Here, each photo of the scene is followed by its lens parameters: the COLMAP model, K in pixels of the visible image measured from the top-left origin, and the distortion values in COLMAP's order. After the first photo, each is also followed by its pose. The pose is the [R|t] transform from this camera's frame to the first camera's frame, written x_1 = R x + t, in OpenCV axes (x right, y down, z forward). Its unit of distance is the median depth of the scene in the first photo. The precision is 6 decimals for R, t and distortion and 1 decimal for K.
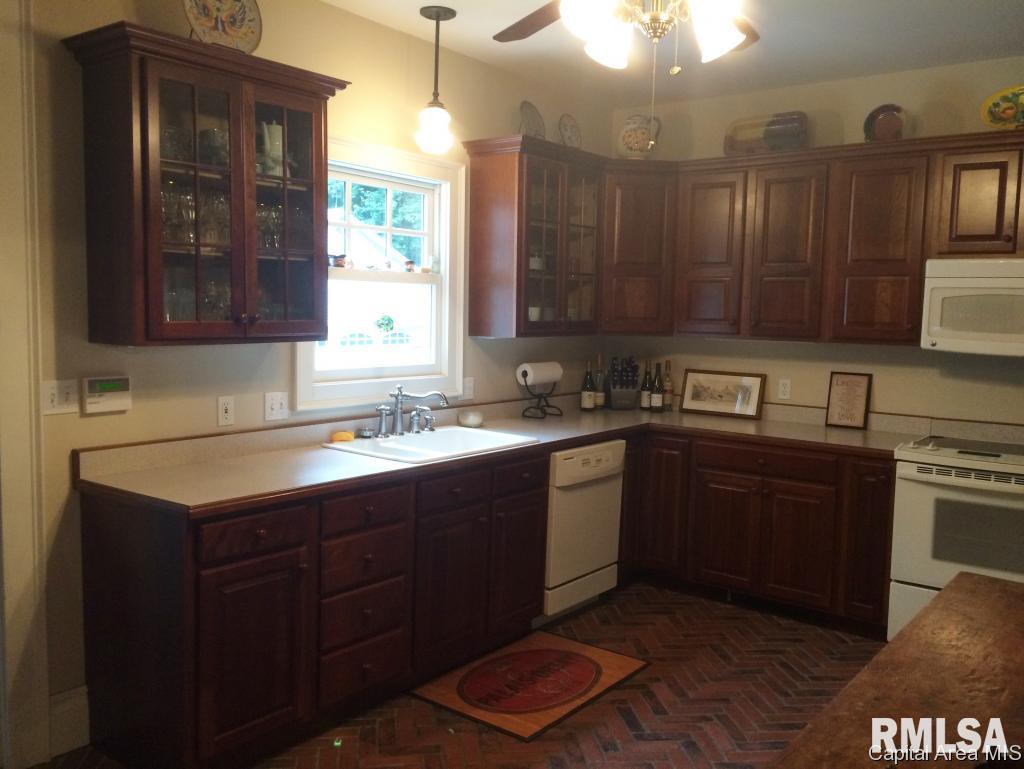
lens RADIAL K [[873.1, 0, 512.0], [0, 873.1, 384.5], [0, 0, 1]] dist [0.073122, -0.107434]
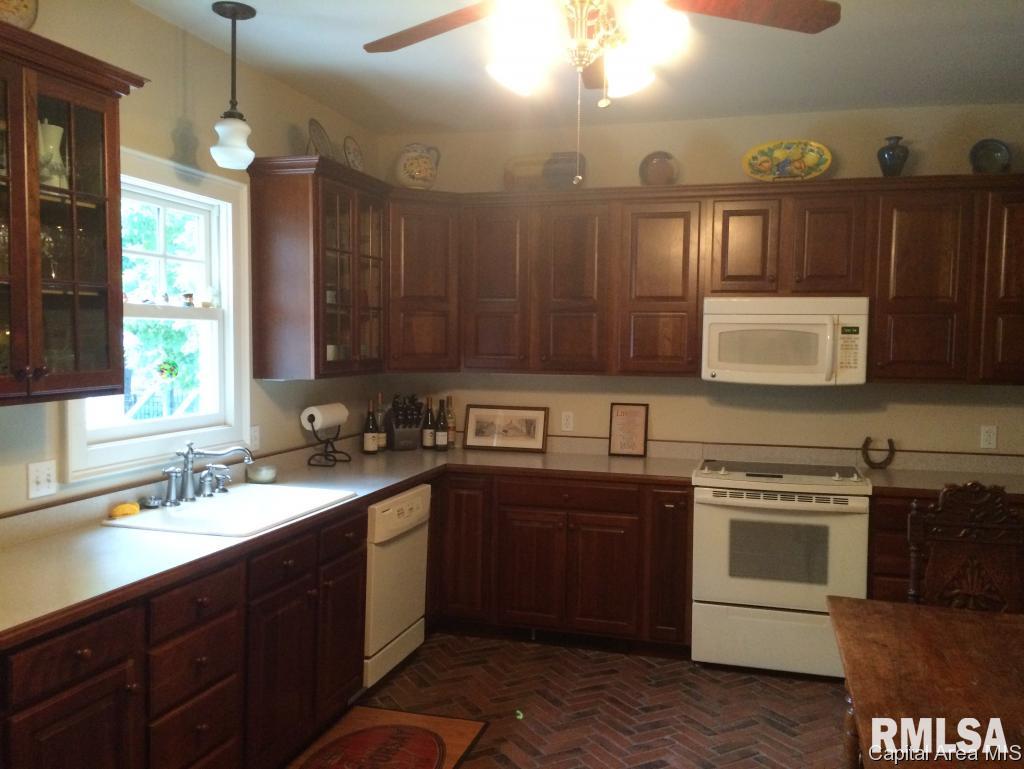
lens RADIAL K [[873.1, 0, 512.0], [0, 873.1, 384.5], [0, 0, 1]] dist [0.073122, -0.107434]
pose [[0.929524, -0.030760, 0.367476, -0.142668], [0.041589, 0.998902, -0.021585, -0.021523], [-0.366409, 0.035347, 0.929782, 0.094294]]
